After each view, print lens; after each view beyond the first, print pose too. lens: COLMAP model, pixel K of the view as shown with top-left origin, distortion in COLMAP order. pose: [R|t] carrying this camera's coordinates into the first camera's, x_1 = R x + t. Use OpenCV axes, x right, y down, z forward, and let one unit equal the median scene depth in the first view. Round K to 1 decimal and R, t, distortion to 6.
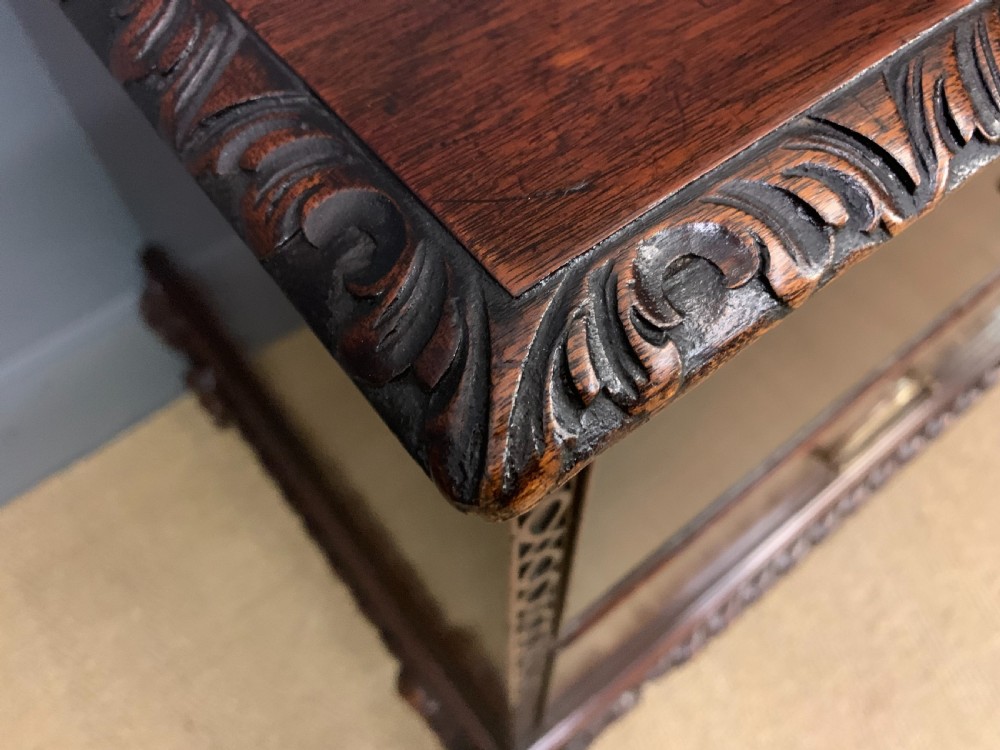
lens RADIAL K [[826.3, 0, 500.0], [0, 826.3, 375.0], [0, 0, 1]] dist [-0.000101, -0.003523]
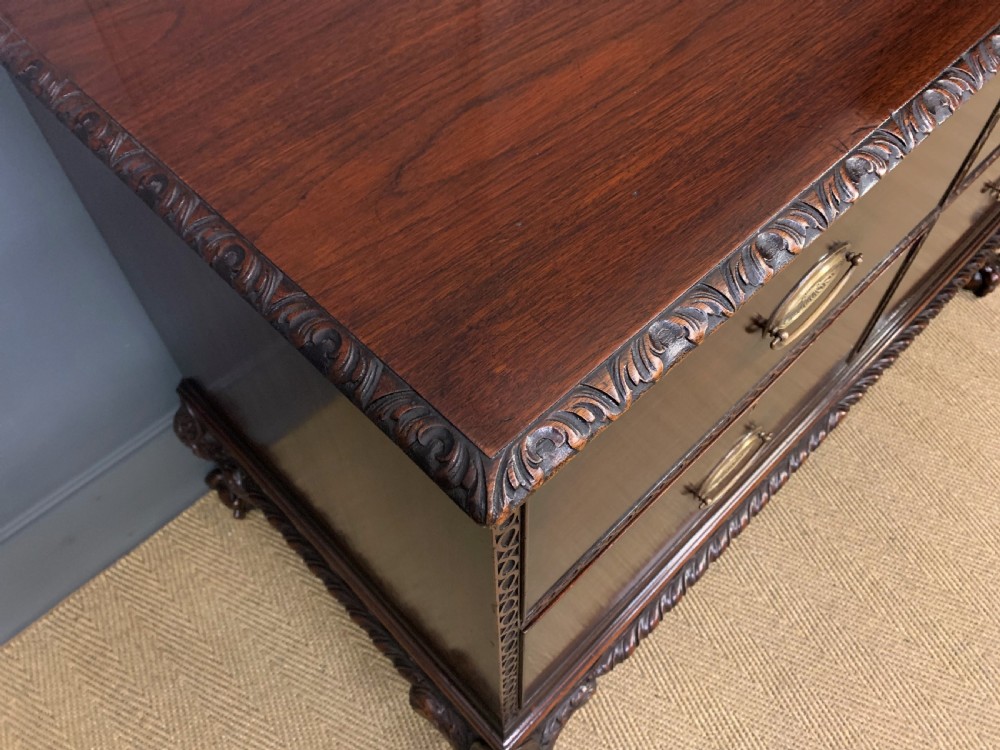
lens RADIAL K [[767.5, 0, 500.0], [0, 767.5, 375.0], [0, 0, 1]] dist [0.105842, 0.000575]
pose [[0.993671, -0.093102, 0.062852, -0.092122], [0.097928, 0.992081, -0.078647, -0.154751], [-0.055032, 0.084304, 0.994919, -1.780888]]
